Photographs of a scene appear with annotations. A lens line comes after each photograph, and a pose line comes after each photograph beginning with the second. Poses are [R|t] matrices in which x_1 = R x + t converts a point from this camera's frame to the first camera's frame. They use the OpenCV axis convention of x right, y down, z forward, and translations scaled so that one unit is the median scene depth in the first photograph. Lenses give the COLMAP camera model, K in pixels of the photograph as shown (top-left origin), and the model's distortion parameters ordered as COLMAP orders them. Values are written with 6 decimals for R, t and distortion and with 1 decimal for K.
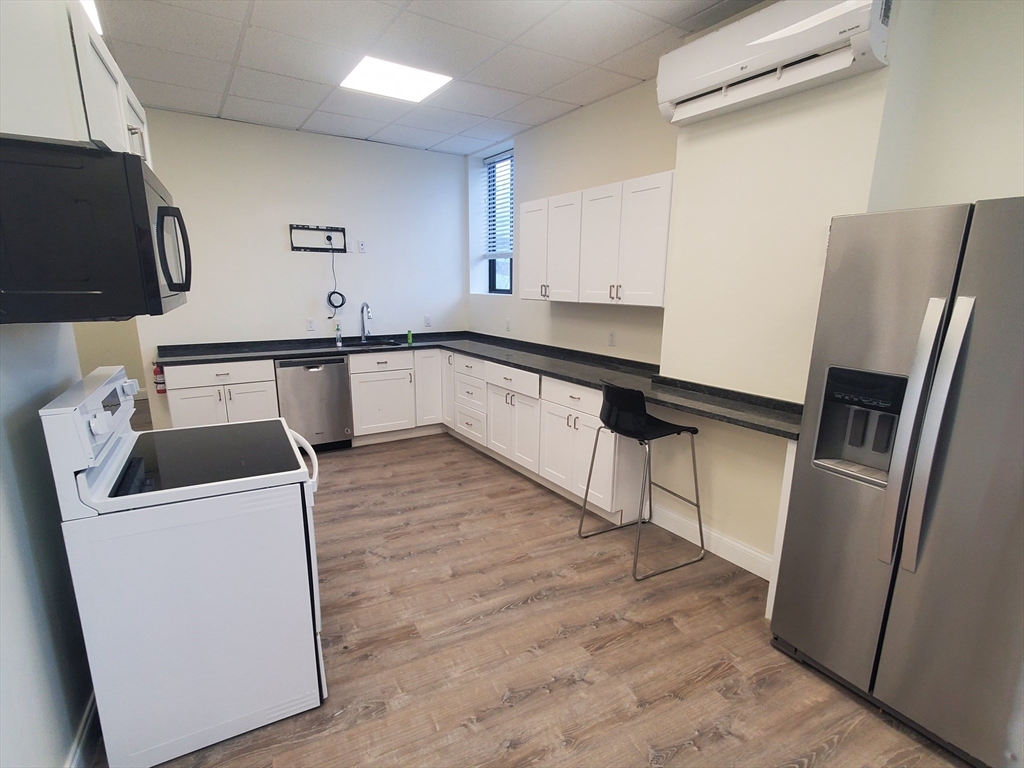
lens RADIAL K [[501.2, 0, 504.6], [0, 501.2, 398.0], [0, 0, 1]] dist [-0.001638, -0.000243]
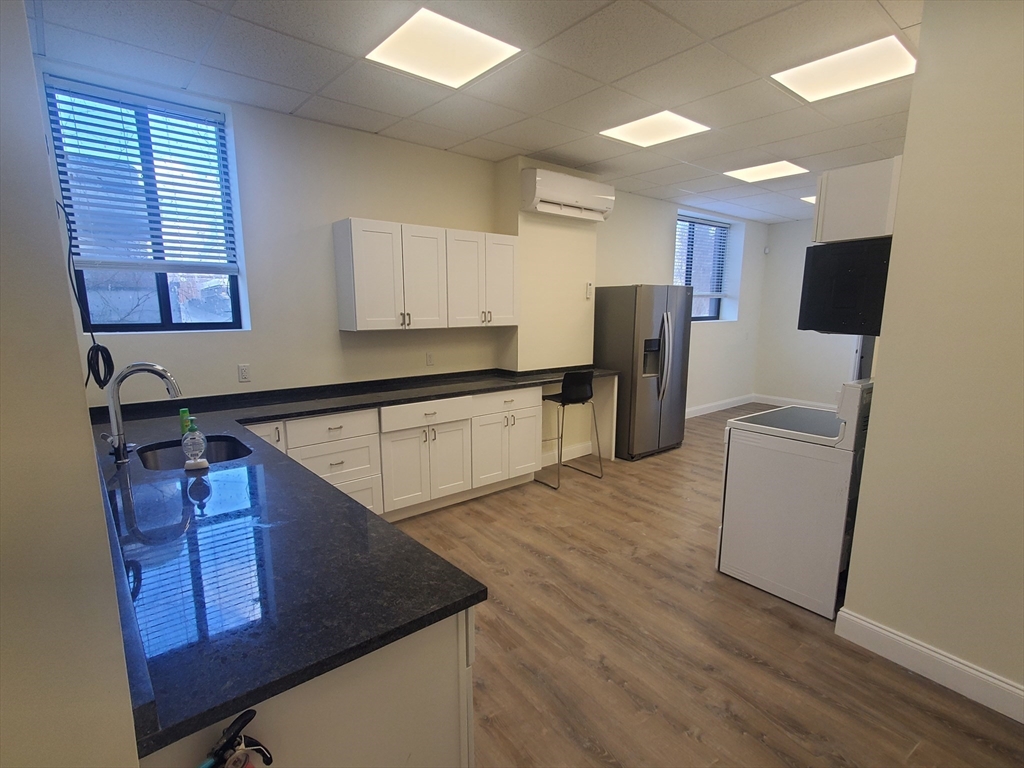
lens RADIAL K [[501.2, 0, 504.6], [0, 501.2, 398.0], [0, 0, 1]] dist [-0.001638, -0.000243]
pose [[-0.111739, -0.181406, 0.977039, -1.068981], [0.225435, 0.952936, 0.202713, -0.261734], [-0.967829, 0.242910, -0.065585, 1.082412]]
